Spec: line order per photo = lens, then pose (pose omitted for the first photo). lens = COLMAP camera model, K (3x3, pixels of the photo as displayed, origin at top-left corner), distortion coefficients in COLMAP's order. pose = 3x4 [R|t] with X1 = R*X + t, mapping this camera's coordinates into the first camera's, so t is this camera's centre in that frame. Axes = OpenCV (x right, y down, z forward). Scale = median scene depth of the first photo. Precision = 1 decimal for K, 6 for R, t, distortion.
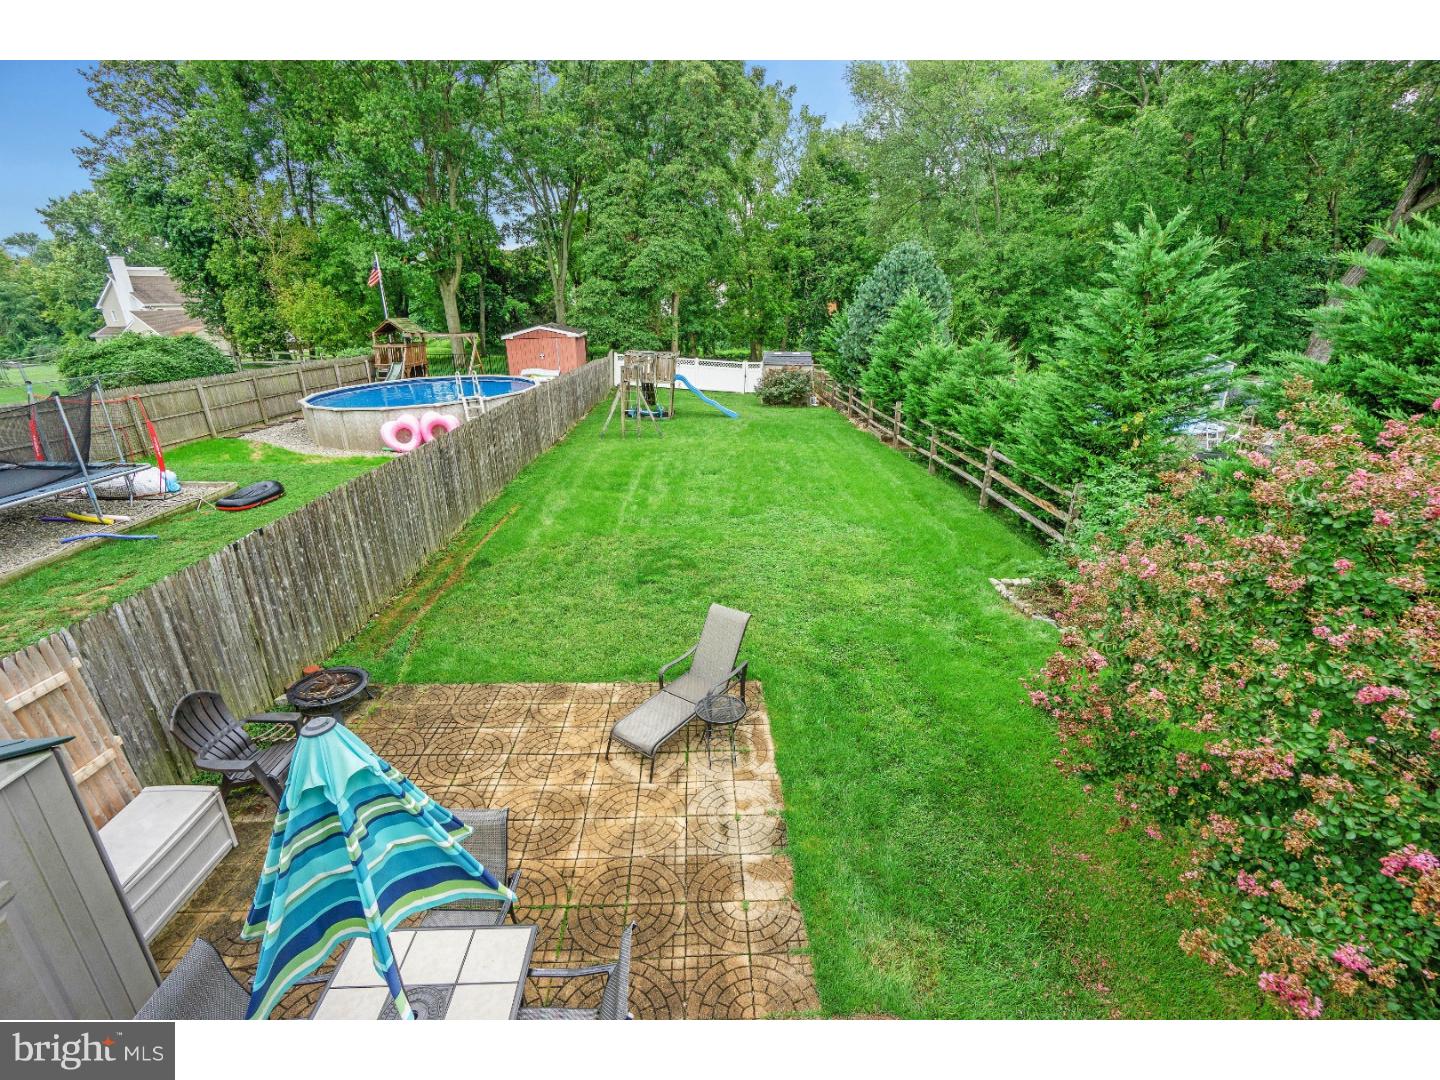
lens RADIAL K [[633.9, 0, 724.0], [0, 633.9, 511.1], [0, 0, 1]] dist [-0.046736, 0.016084]
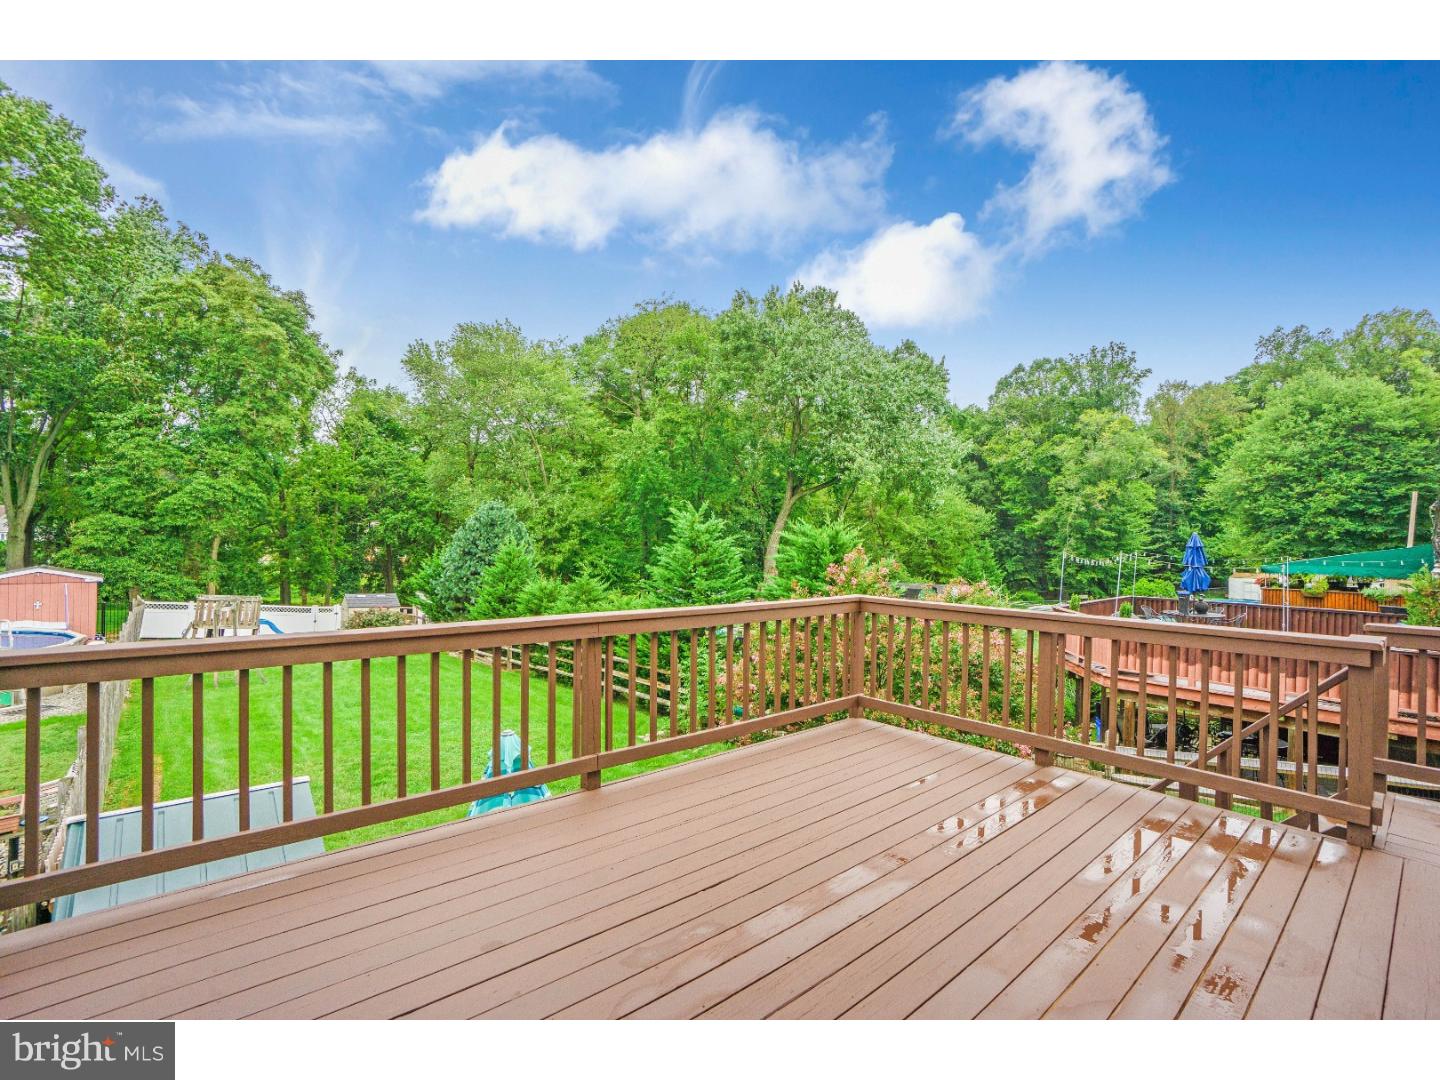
lens RADIAL K [[633.9, 0, 724.0], [0, 633.9, 511.1], [0, 0, 1]] dist [-0.046736, 0.016084]
pose [[0.767432, 0.057789, 0.638520, -0.097831], [0.183532, 0.934449, -0.305157, 0.027223], [-0.614299, 0.351376, 0.706521, -0.083315]]
